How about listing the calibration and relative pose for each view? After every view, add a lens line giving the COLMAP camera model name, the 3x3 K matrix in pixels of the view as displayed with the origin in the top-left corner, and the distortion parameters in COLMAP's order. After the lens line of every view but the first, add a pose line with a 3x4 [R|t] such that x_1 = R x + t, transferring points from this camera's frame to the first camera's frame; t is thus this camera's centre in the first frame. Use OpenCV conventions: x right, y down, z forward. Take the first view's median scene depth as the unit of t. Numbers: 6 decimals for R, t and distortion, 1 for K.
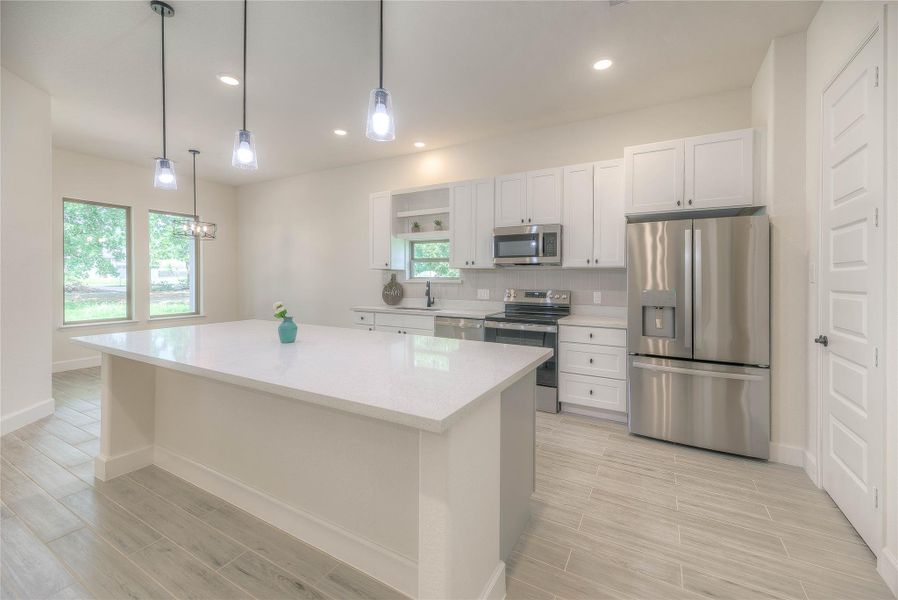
lens RADIAL K [[371.3, 0, 450.0], [0, 371.3, 276.1], [0, 0, 1]] dist [0.000819, -0.000022]
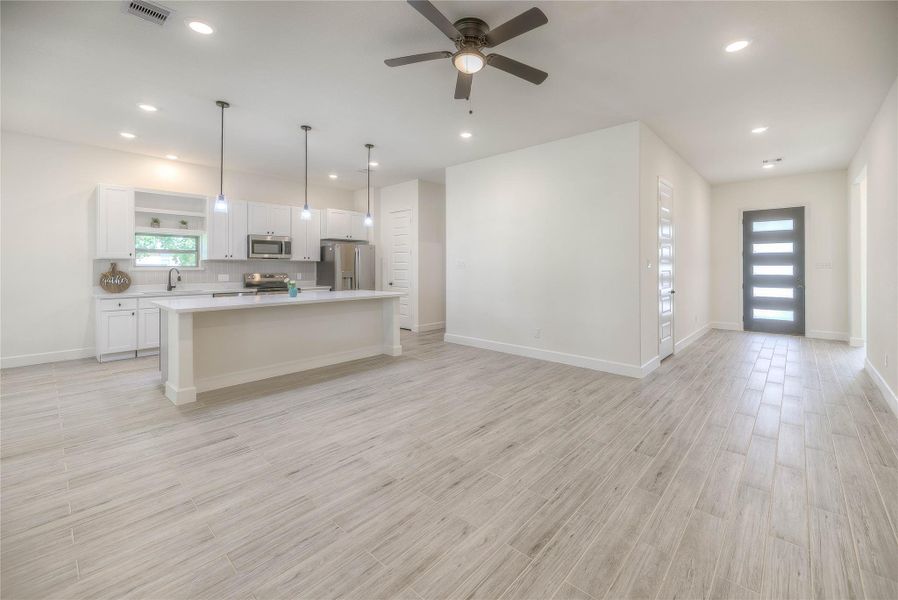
lens RADIAL K [[375.2, 0, 450.7], [0, 375.2, 266.1], [0, 0, 1]] dist [-0.000565, -0.000160]
pose [[0.224554, 0.004077, 0.974453, -1.090533], [0.002396, 0.999986, -0.004736, 0.011884], [-0.974459, 0.003398, 0.224541, -0.167932]]
